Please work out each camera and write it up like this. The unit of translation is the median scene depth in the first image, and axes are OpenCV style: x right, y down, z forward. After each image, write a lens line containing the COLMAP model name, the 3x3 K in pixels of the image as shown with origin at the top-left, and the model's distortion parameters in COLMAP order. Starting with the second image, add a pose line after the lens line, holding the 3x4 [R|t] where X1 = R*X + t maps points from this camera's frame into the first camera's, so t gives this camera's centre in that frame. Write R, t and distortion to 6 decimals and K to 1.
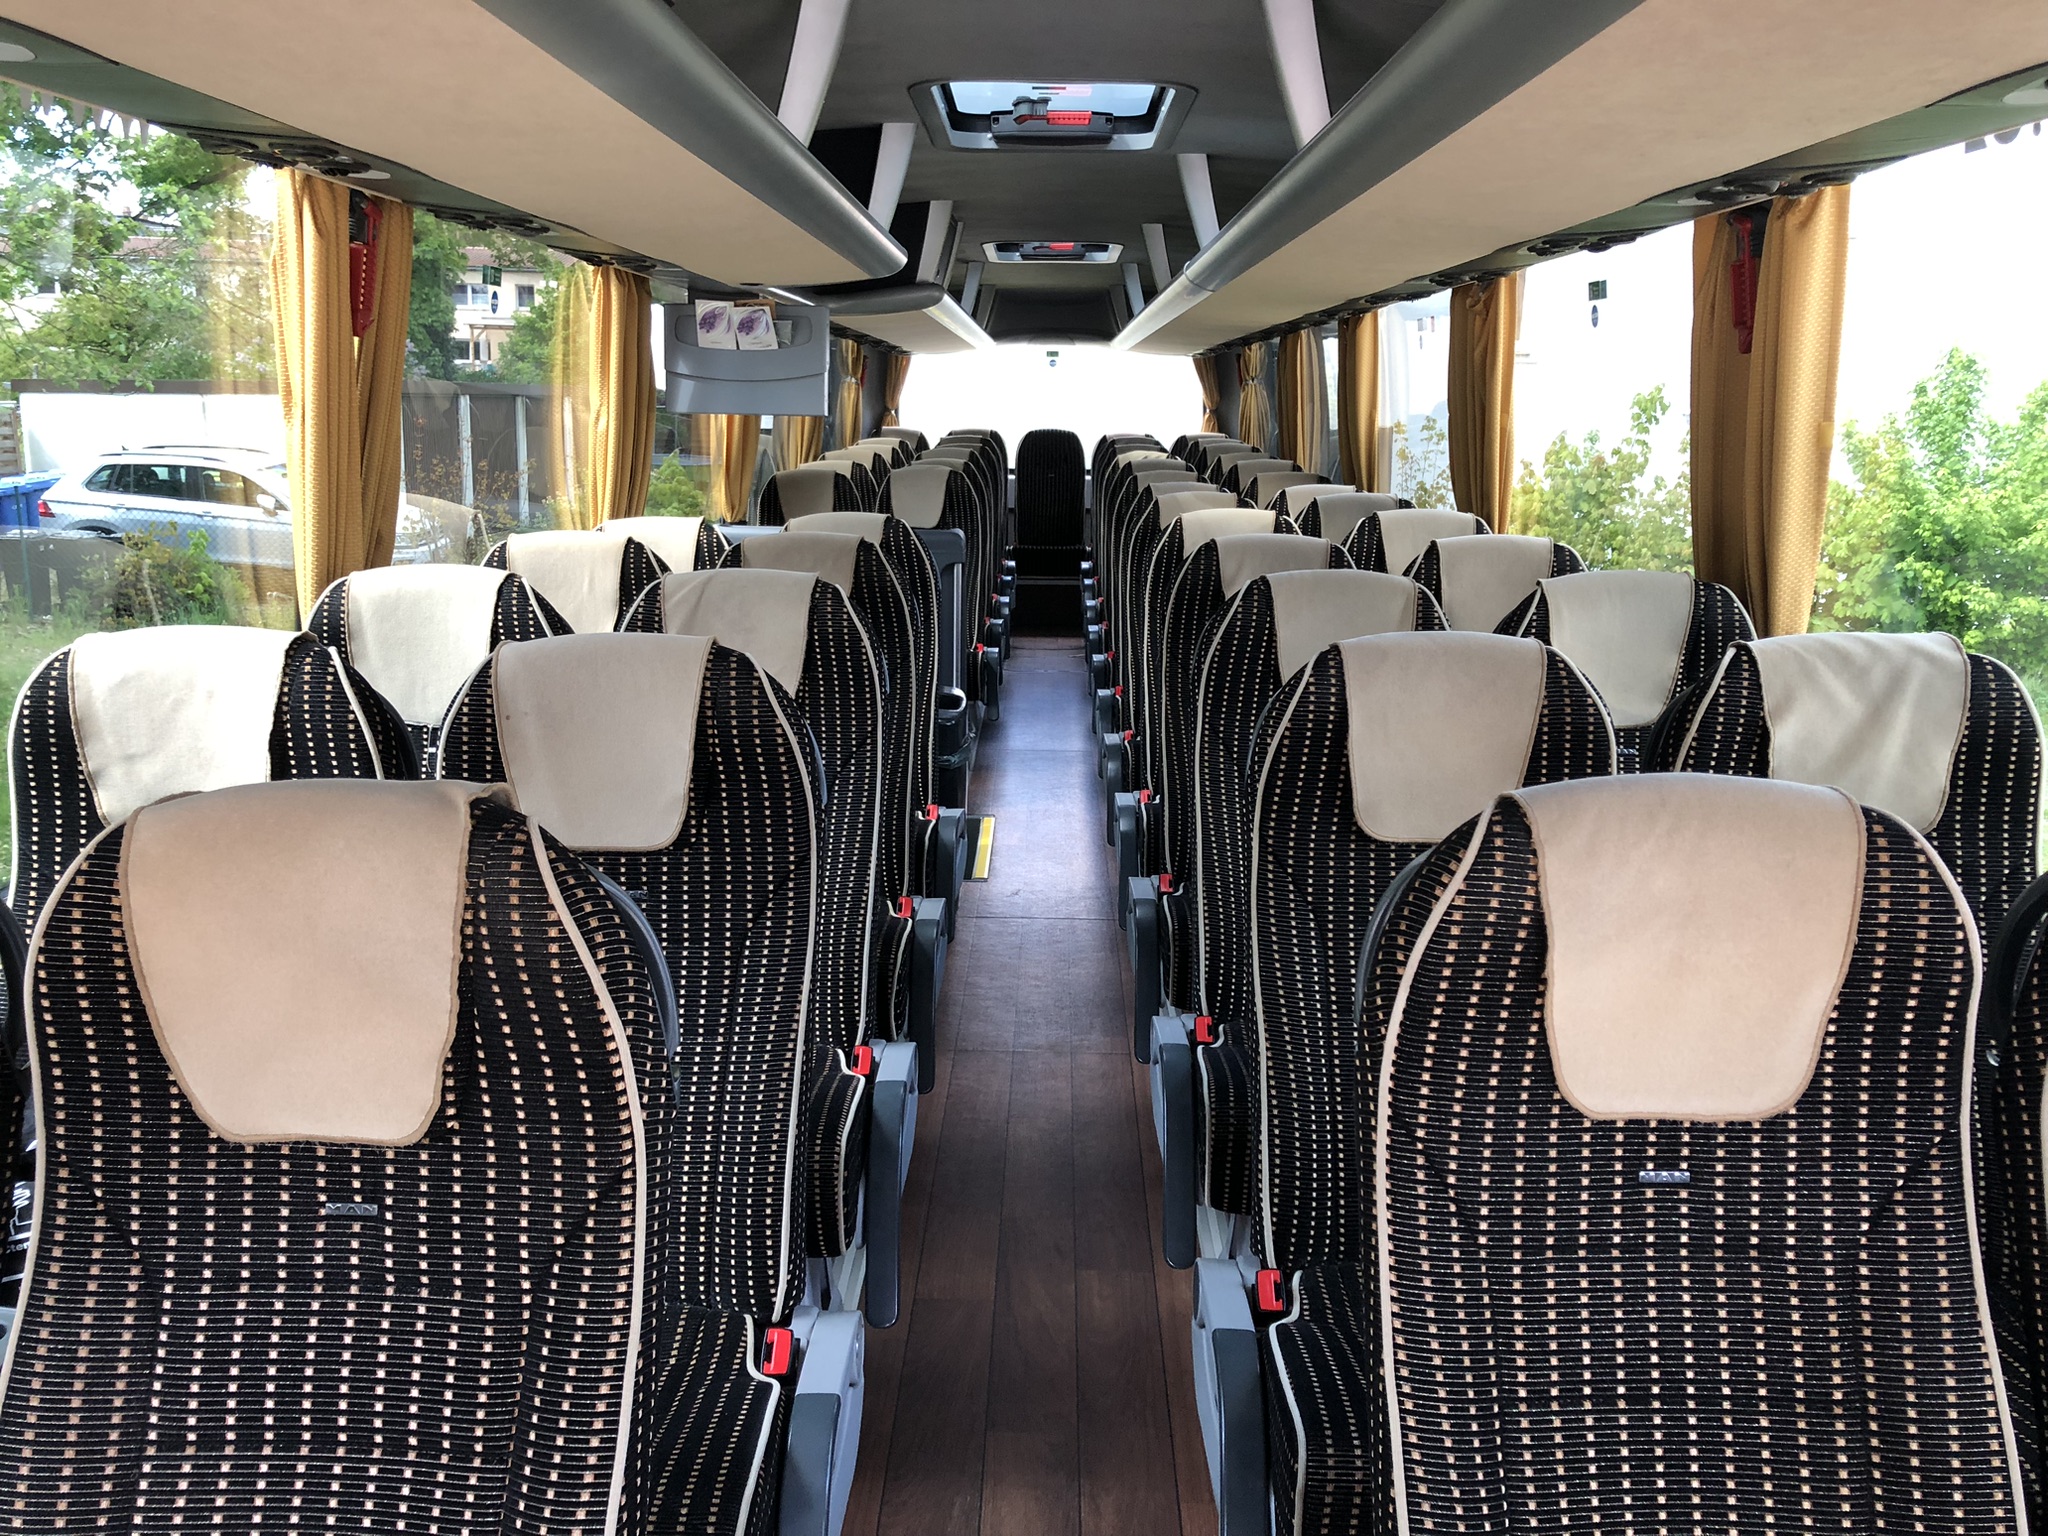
lens RADIAL K [[1689.9, 0, 1010.7], [0, 1689.9, 754.1], [0, 0, 1]] dist [0.013240, -0.031433]
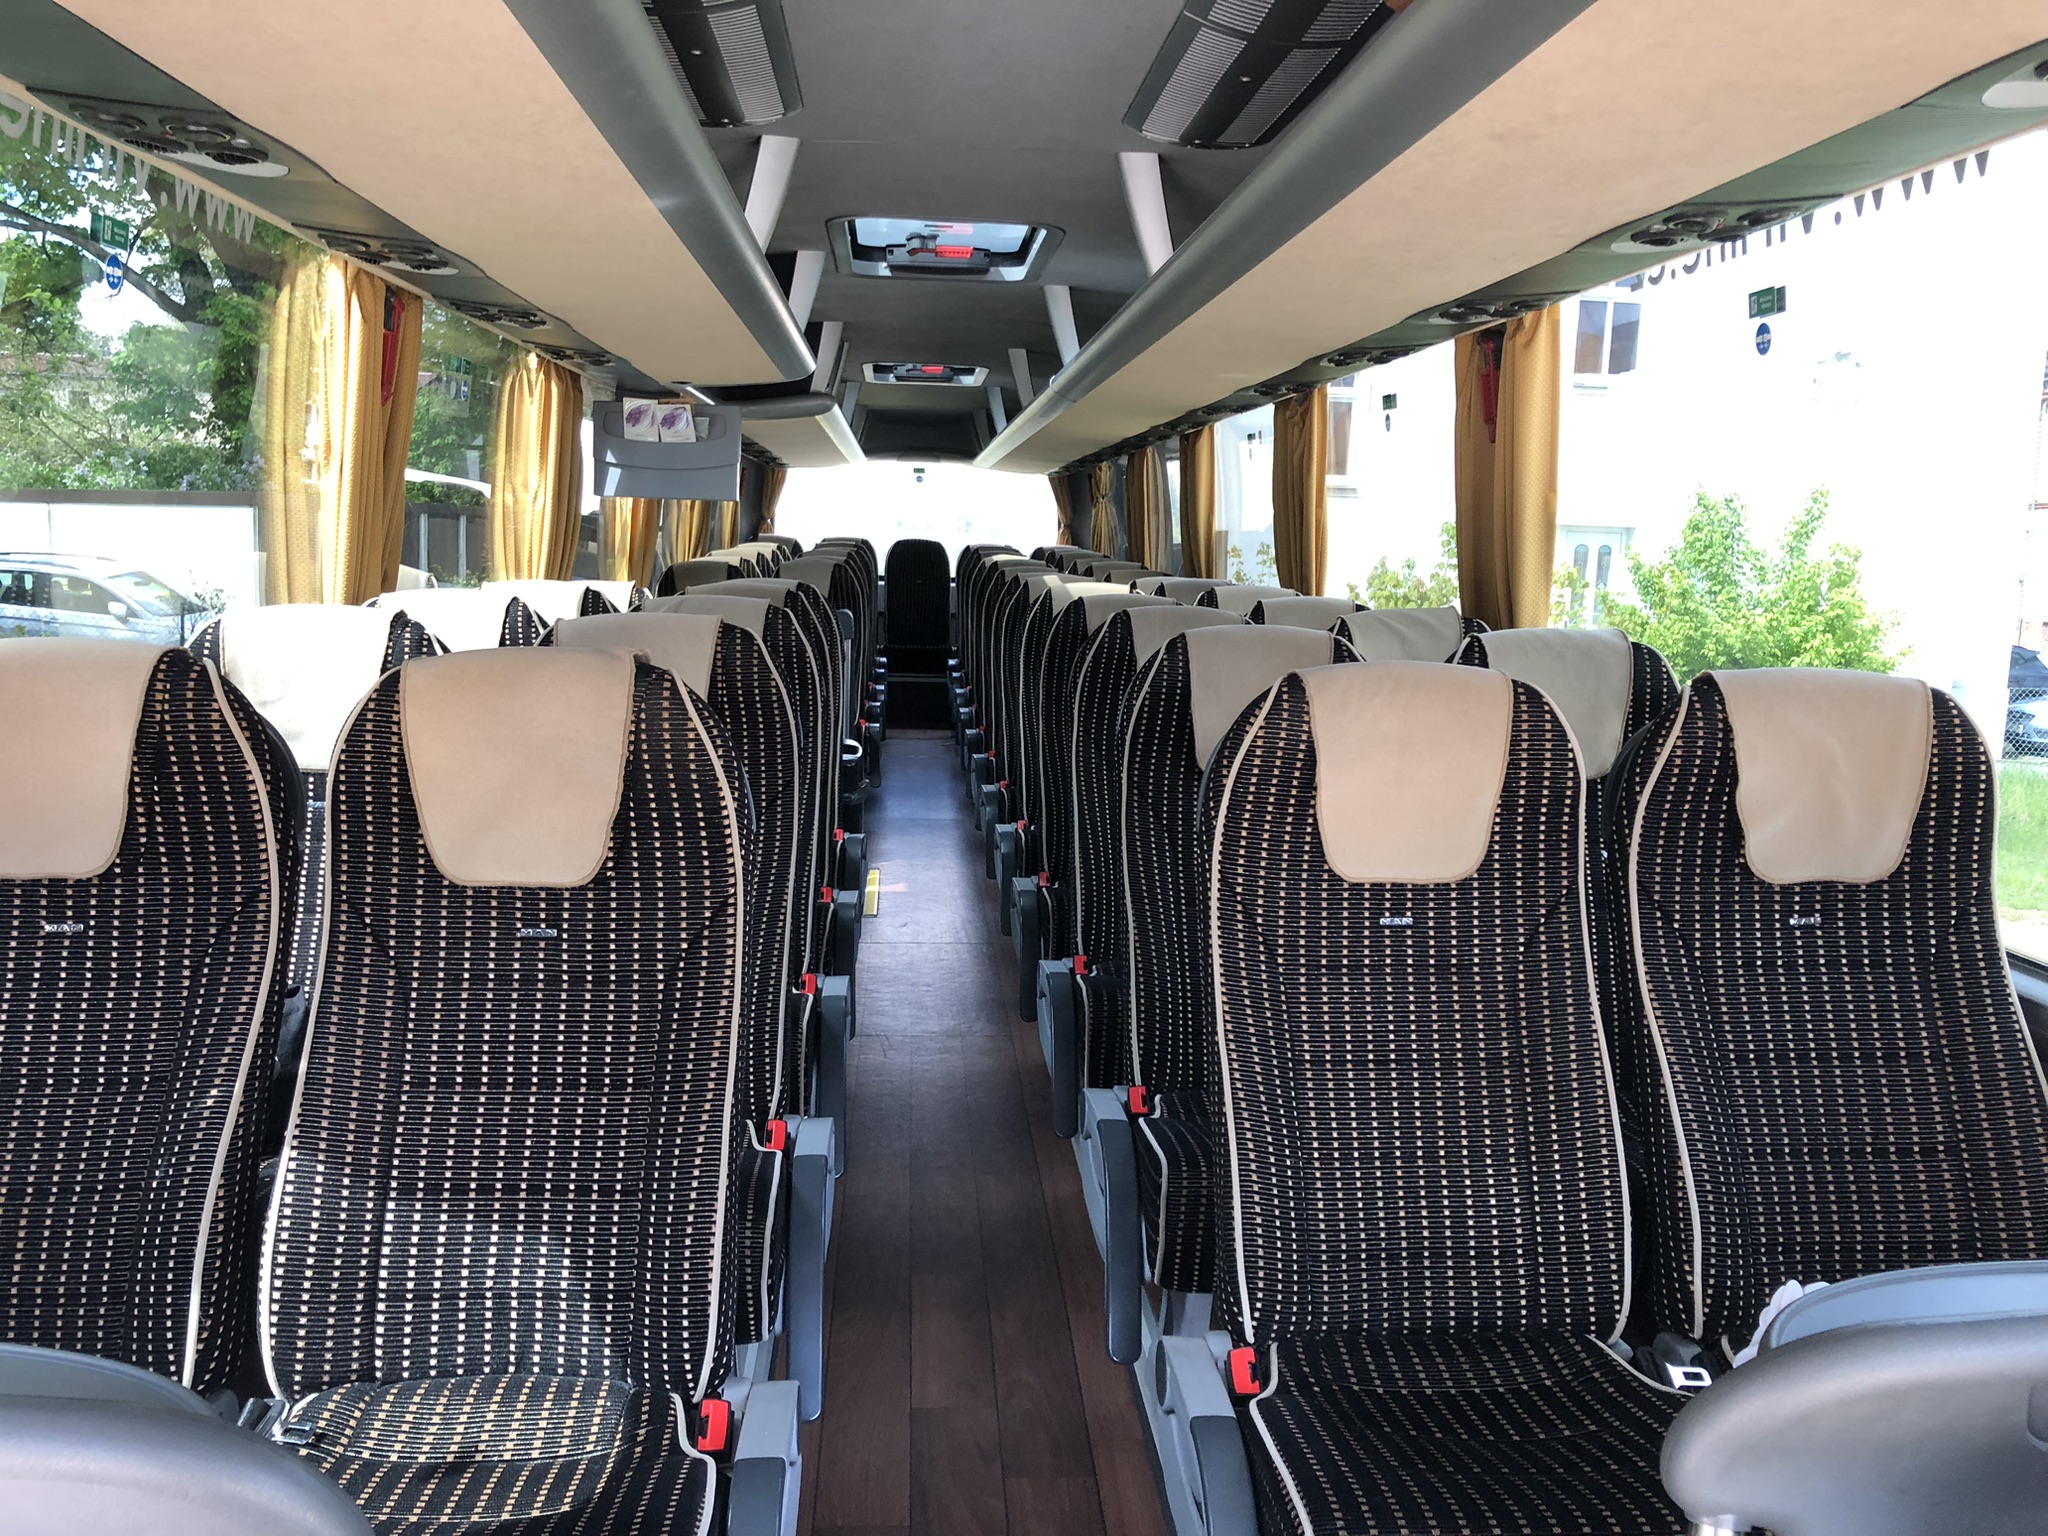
lens RADIAL K [[1689.9, 0, 1020.6], [0, 1689.9, 772.5], [0, 0, 1]] dist [0.013240, -0.031433]
pose [[0.995463, 0.002341, 0.095122, -0.068648], [0.003958, 0.997813, -0.065978, 0.145334], [-0.095069, 0.066055, 0.993277, -0.343522]]
